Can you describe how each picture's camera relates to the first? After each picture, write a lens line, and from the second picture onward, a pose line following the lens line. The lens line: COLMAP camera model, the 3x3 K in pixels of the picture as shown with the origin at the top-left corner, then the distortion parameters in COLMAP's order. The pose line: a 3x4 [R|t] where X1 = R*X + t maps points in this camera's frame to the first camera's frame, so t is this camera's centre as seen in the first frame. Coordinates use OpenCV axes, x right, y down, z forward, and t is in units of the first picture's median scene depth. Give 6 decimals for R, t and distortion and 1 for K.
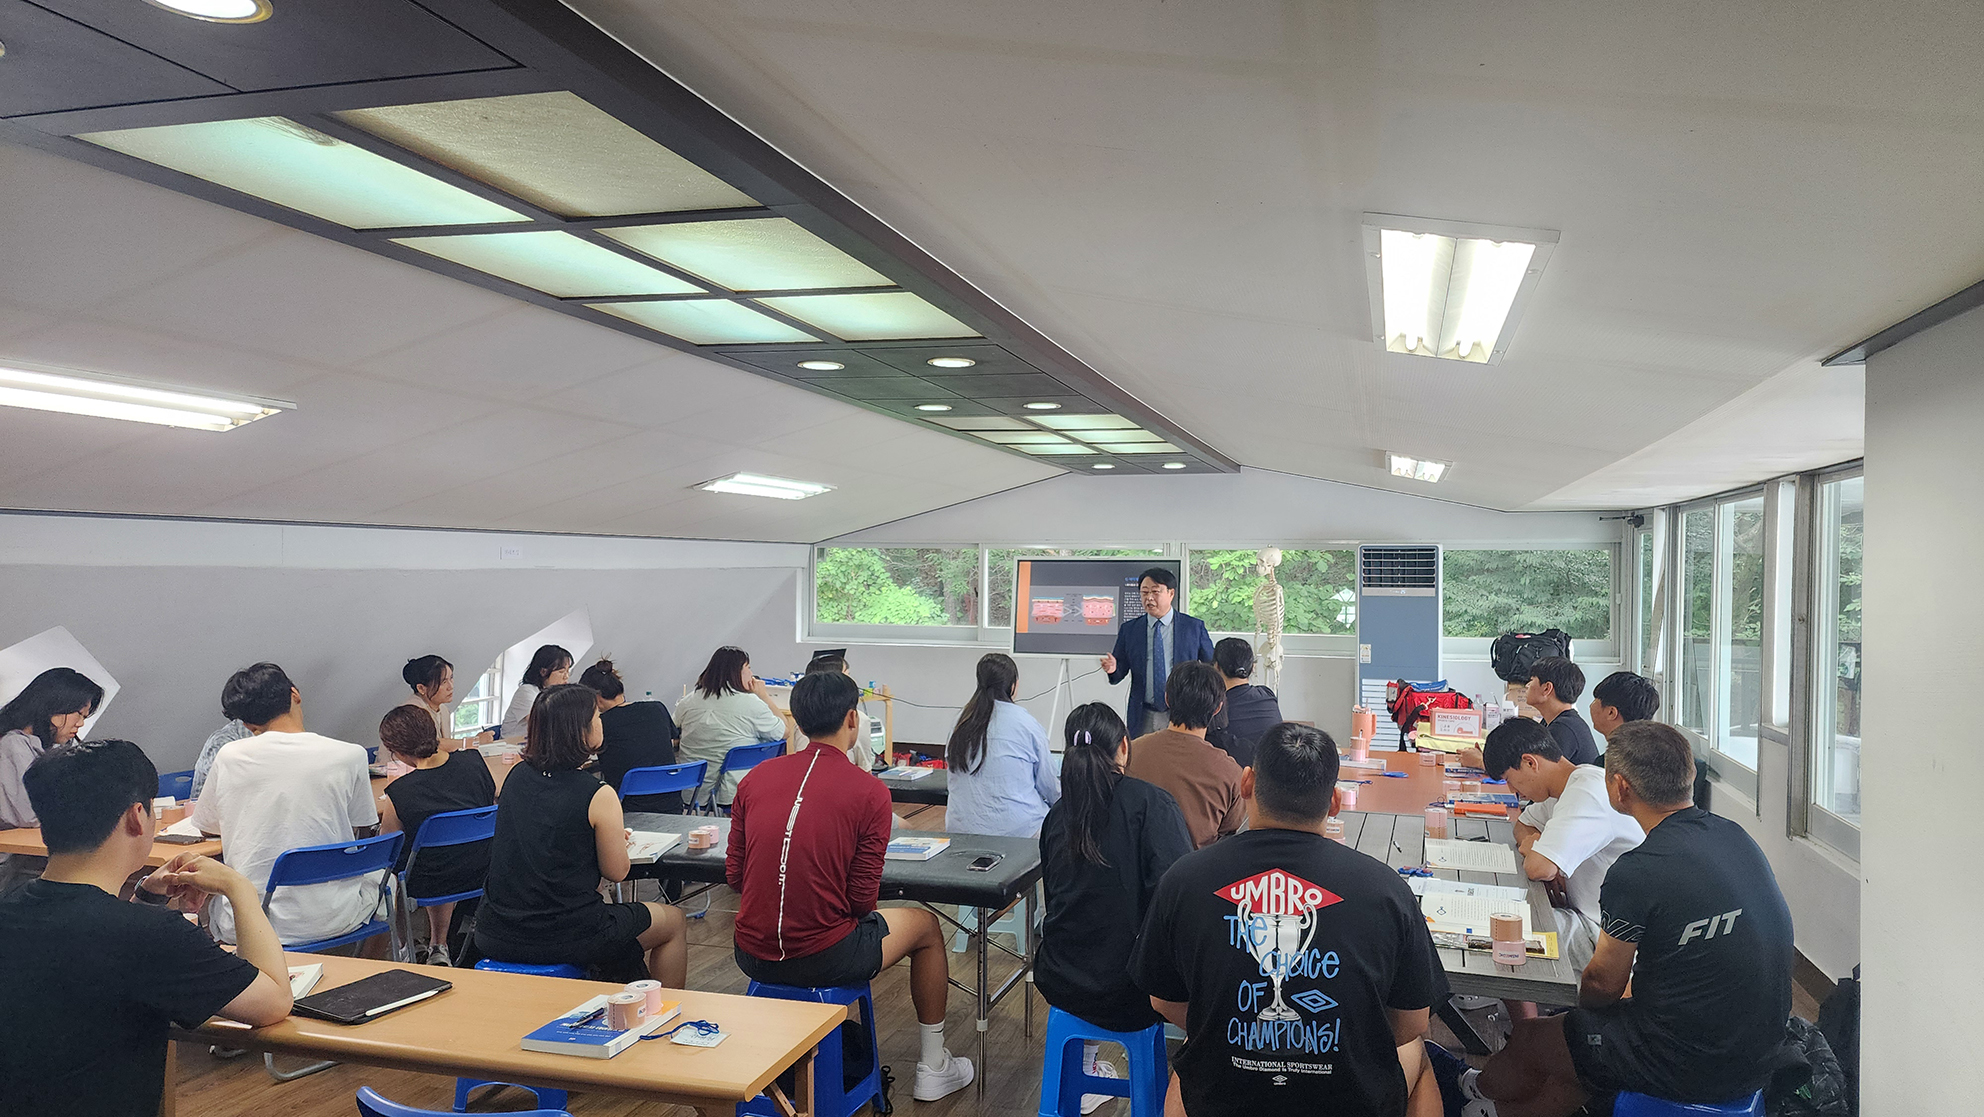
lens RADIAL K [[1326.8, 0, 992.0], [0, 1326.8, 558.5], [0, 0, 1]] dist [0.045603, -0.001302]
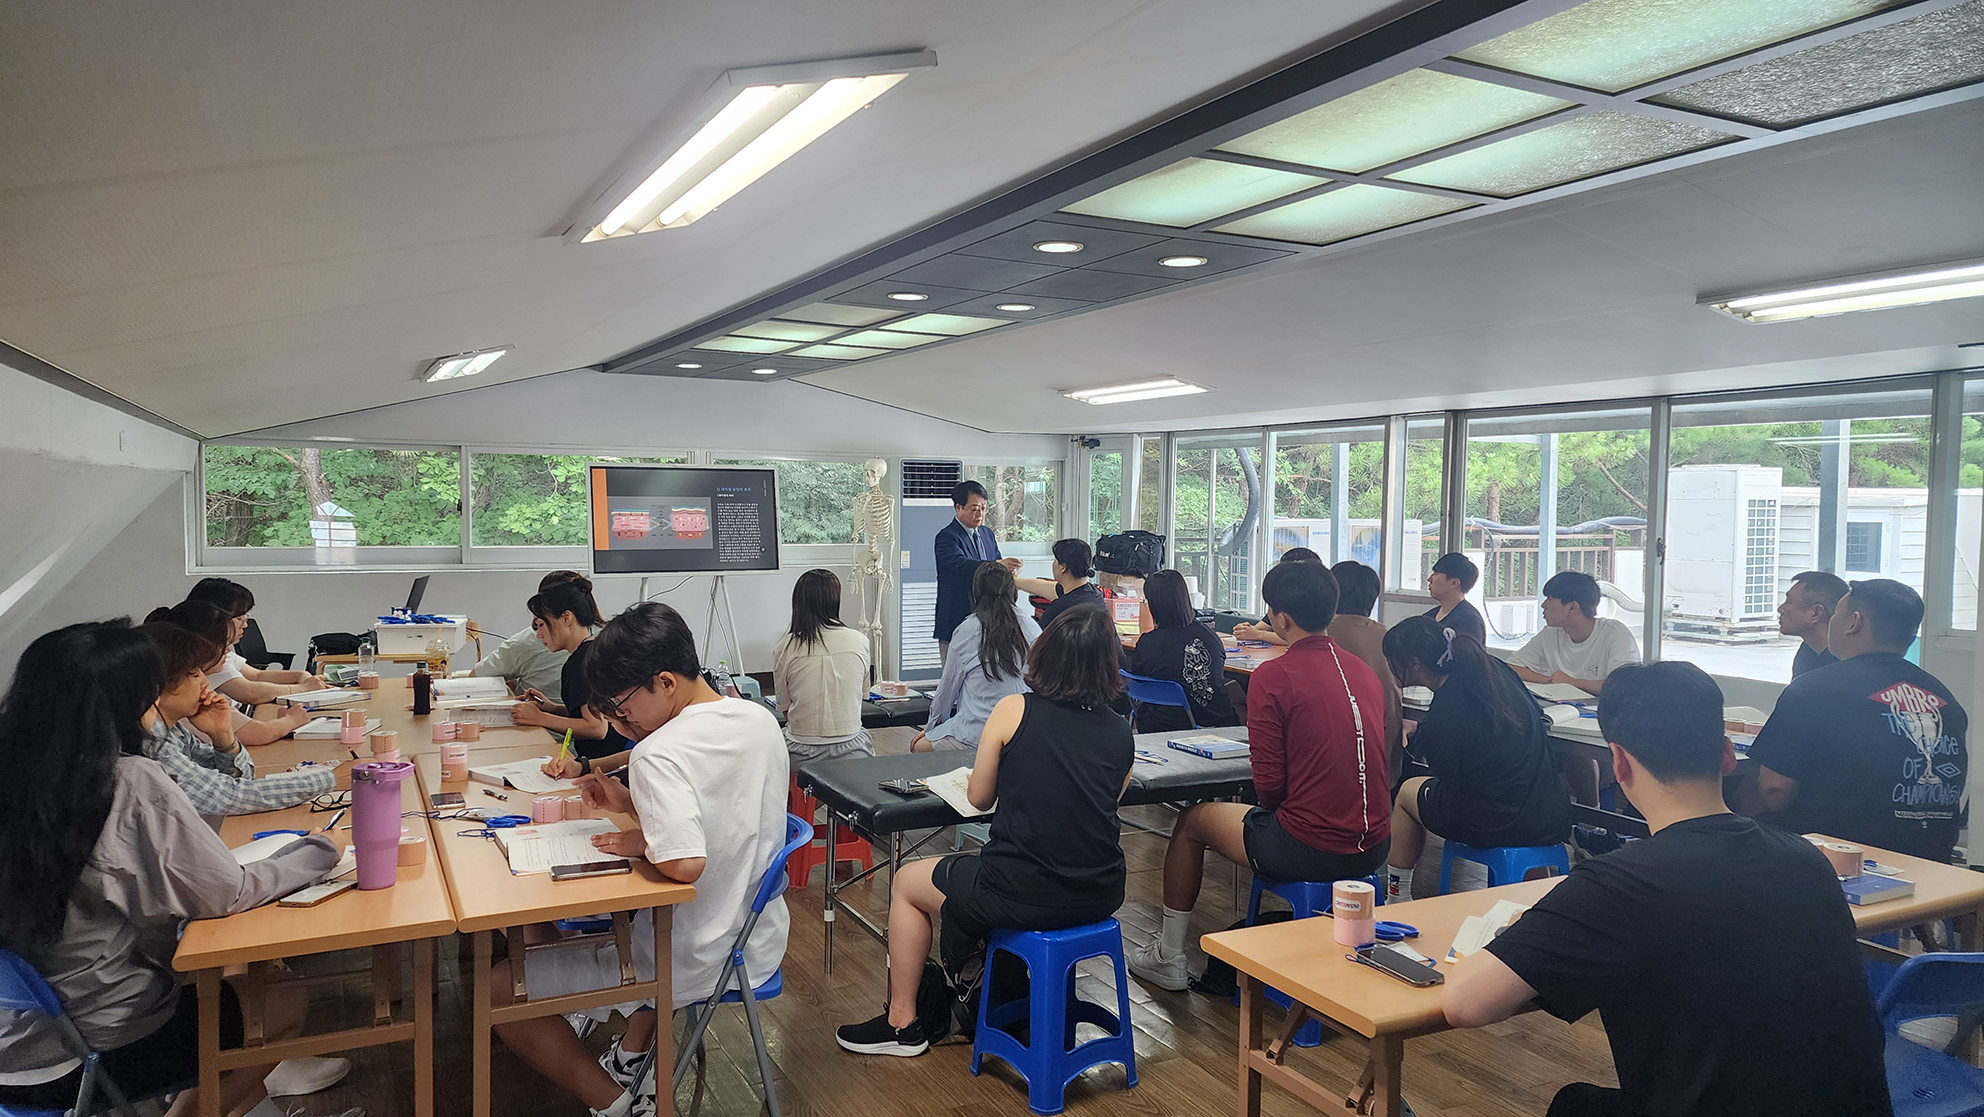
lens RADIAL K [[1314.8, 0, 992.0], [0, 1314.8, 558.5], [0, 0, 1]] dist [0.098146, -0.113987]
pose [[0.718495, -0.033644, 0.694718, -0.624608], [-0.009012, 0.998295, 0.057666, 0.012383], [-0.695473, -0.047693, 0.716967, 0.278976]]
